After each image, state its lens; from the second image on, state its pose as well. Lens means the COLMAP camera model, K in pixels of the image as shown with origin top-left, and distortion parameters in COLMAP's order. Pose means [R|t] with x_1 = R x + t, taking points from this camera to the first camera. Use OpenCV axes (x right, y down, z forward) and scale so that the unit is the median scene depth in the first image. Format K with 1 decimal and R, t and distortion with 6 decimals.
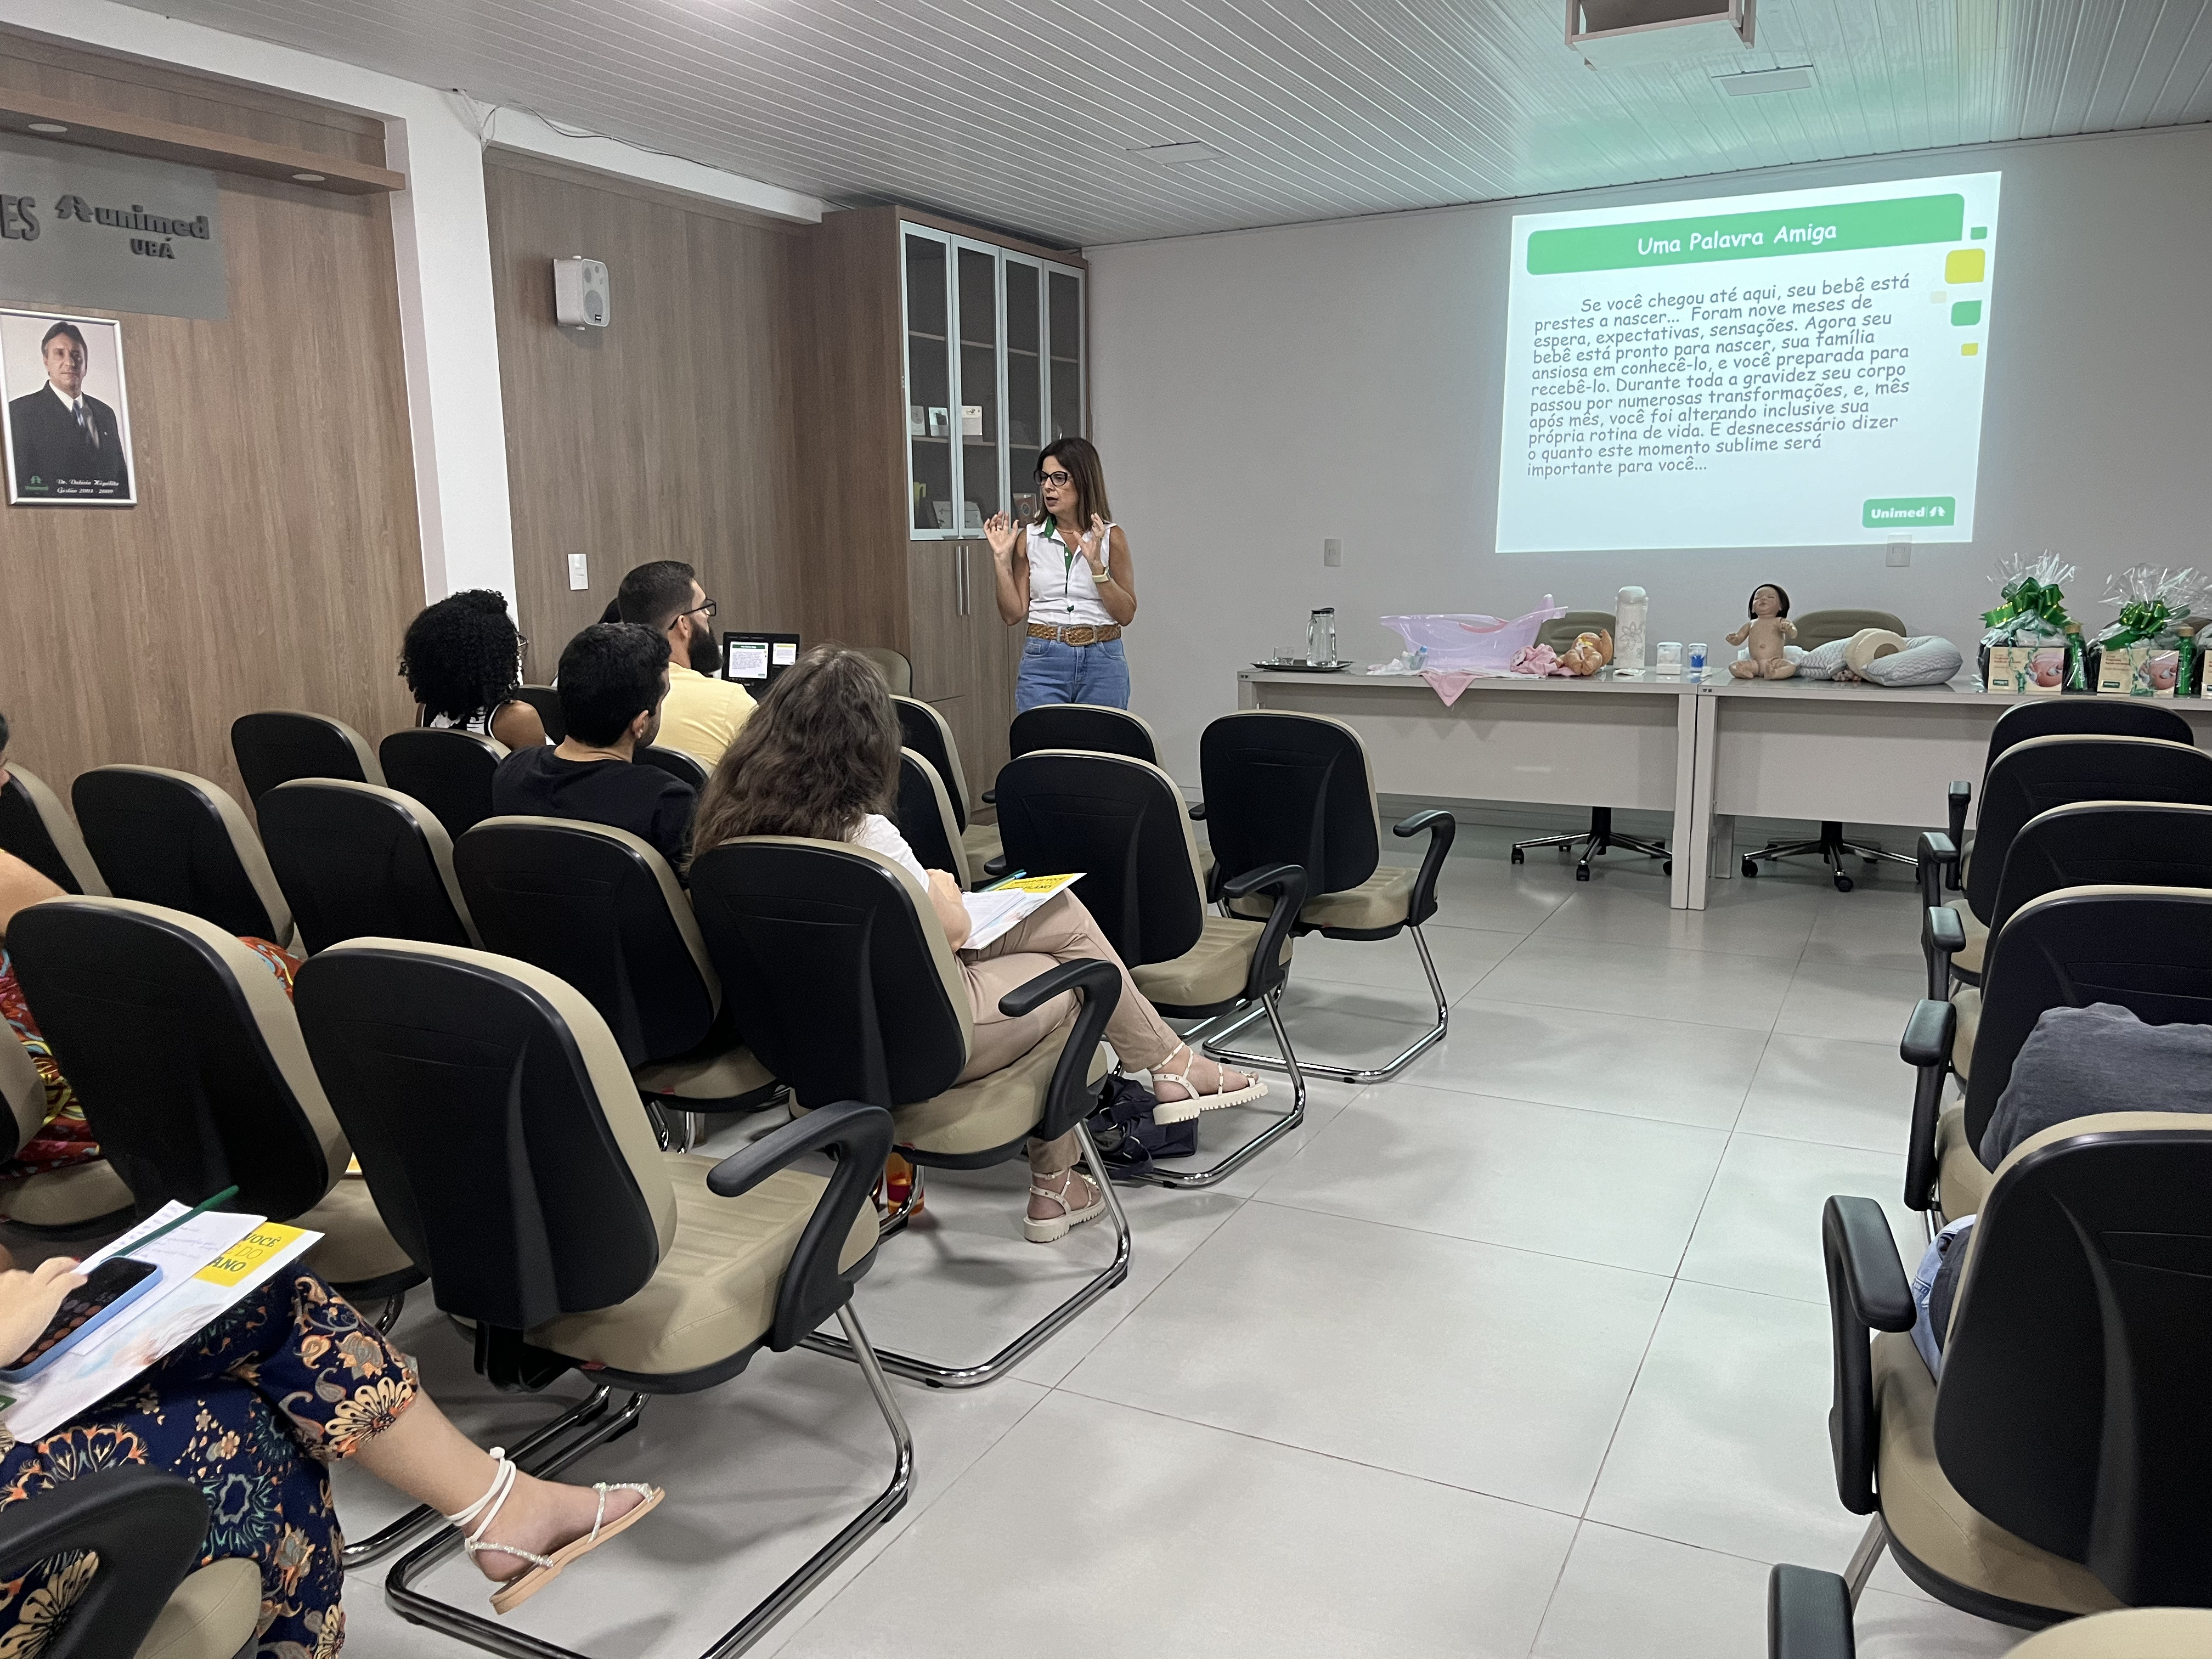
lens RADIAL K [[1702.7, 0, 1106.0], [0, 1702.7, 829.5], [0, 0, 1]] dist [0.052432, -0.055369]
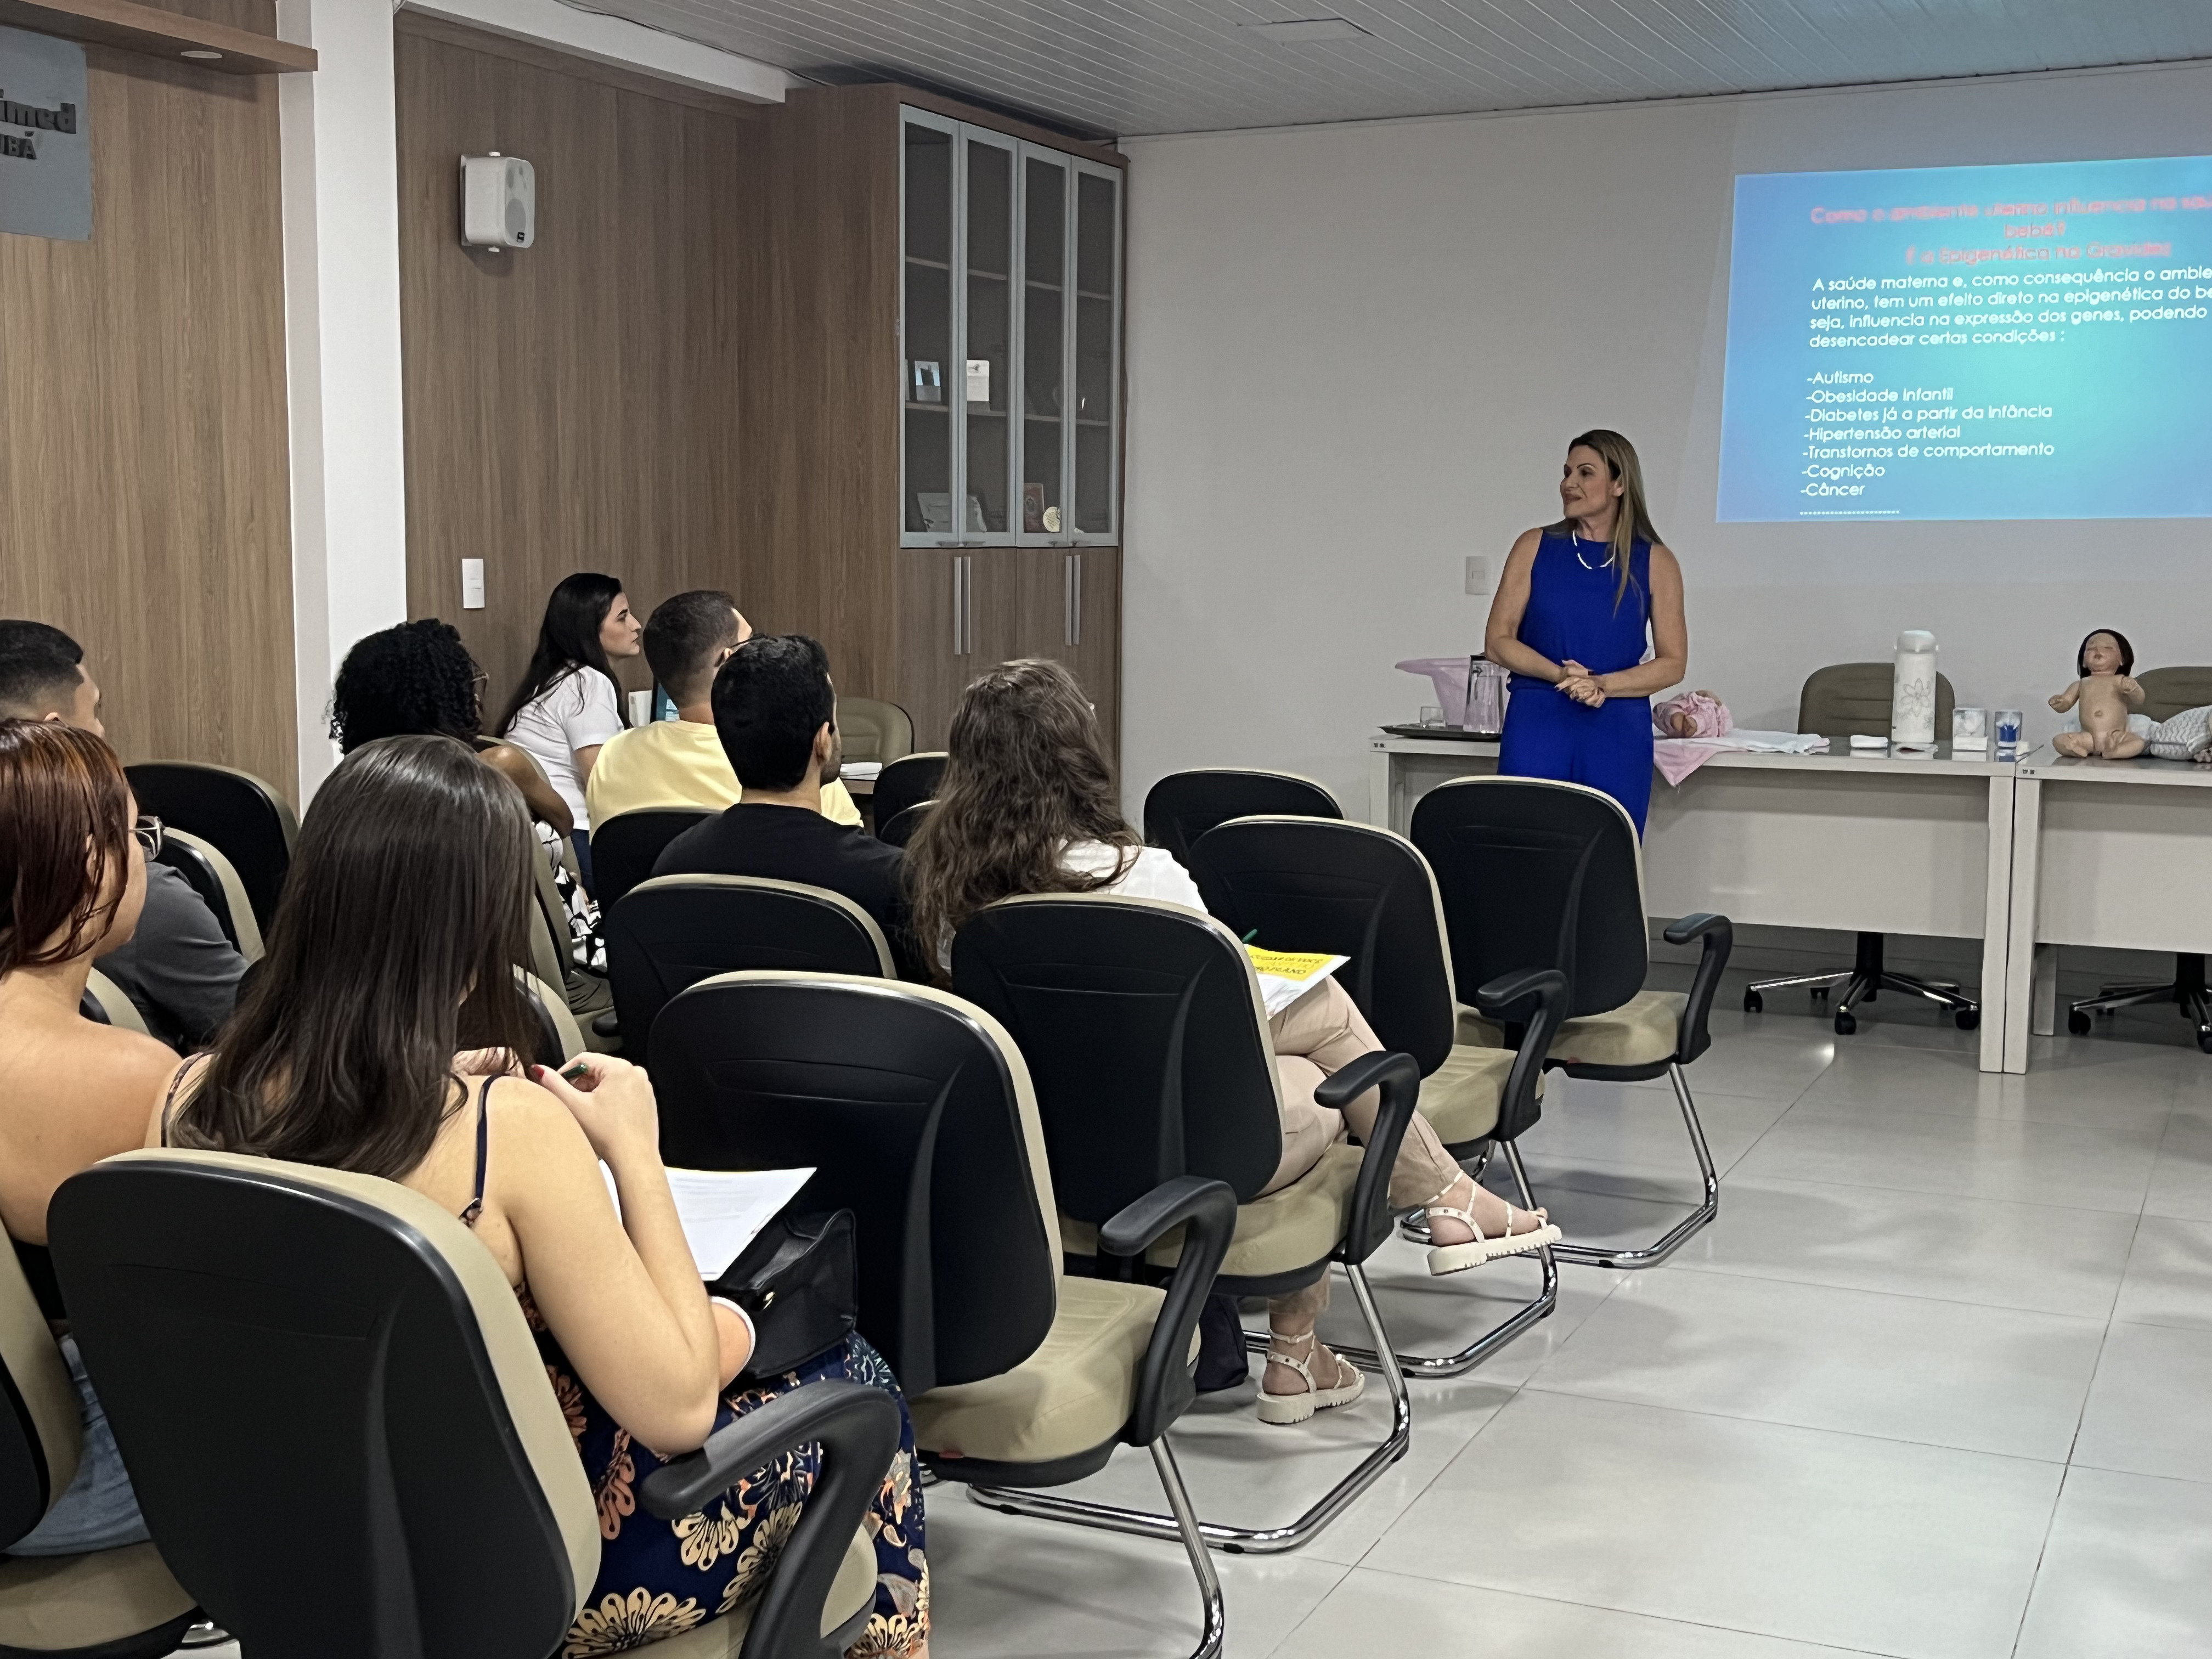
lens RADIAL K [[2778.4, 0, 1088.9], [0, 2778.4, 876.1], [0, 0, 1]] dist [0.037956, -0.071332]
pose [[0.998838, 0.013077, 0.046393, -0.102720], [-0.010616, 0.998543, -0.052908, 0.030041], [-0.047017, 0.052354, 0.997521, -0.164386]]
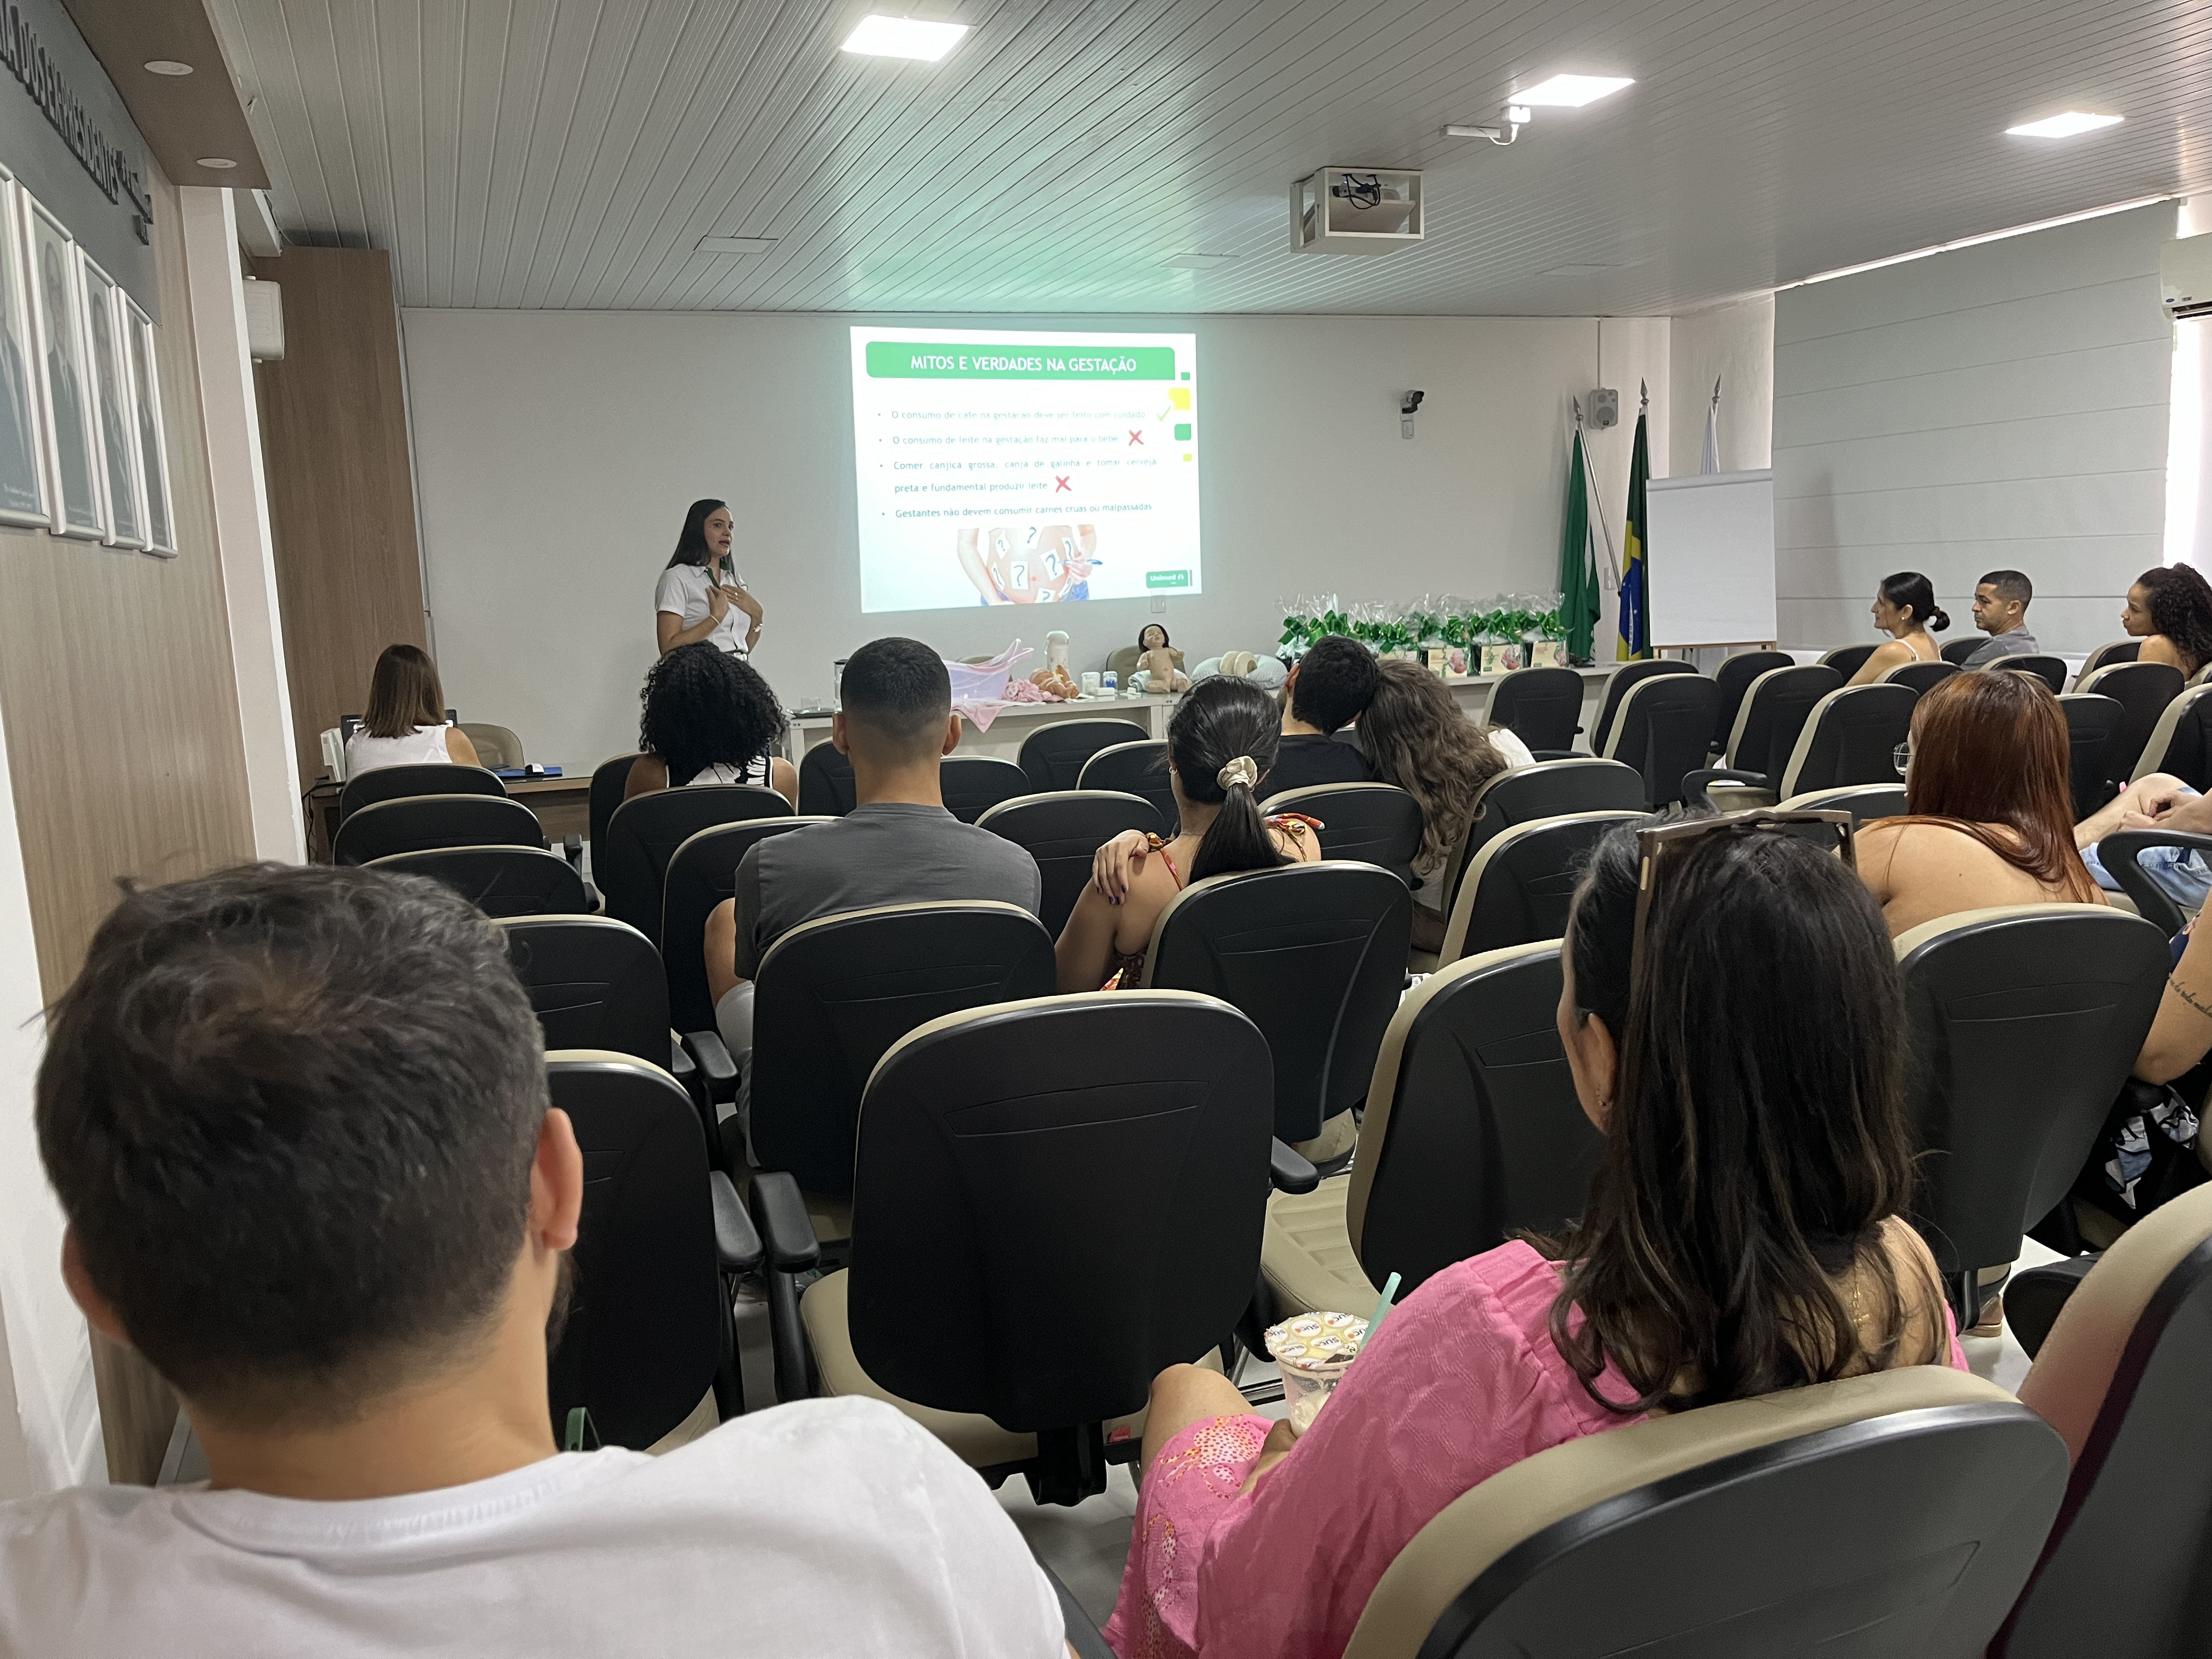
lens RADIAL K [[1702.7, 0, 1106.0], [0, 1702.7, 829.5], [0, 0, 1]] dist [0.052432, -0.055369]
pose [[0.672420, -0.117466, 0.730790, -0.644947], [0.160841, 0.986923, 0.010642, -0.004929], [-0.722483, 0.110385, 0.682520, 0.140425]]
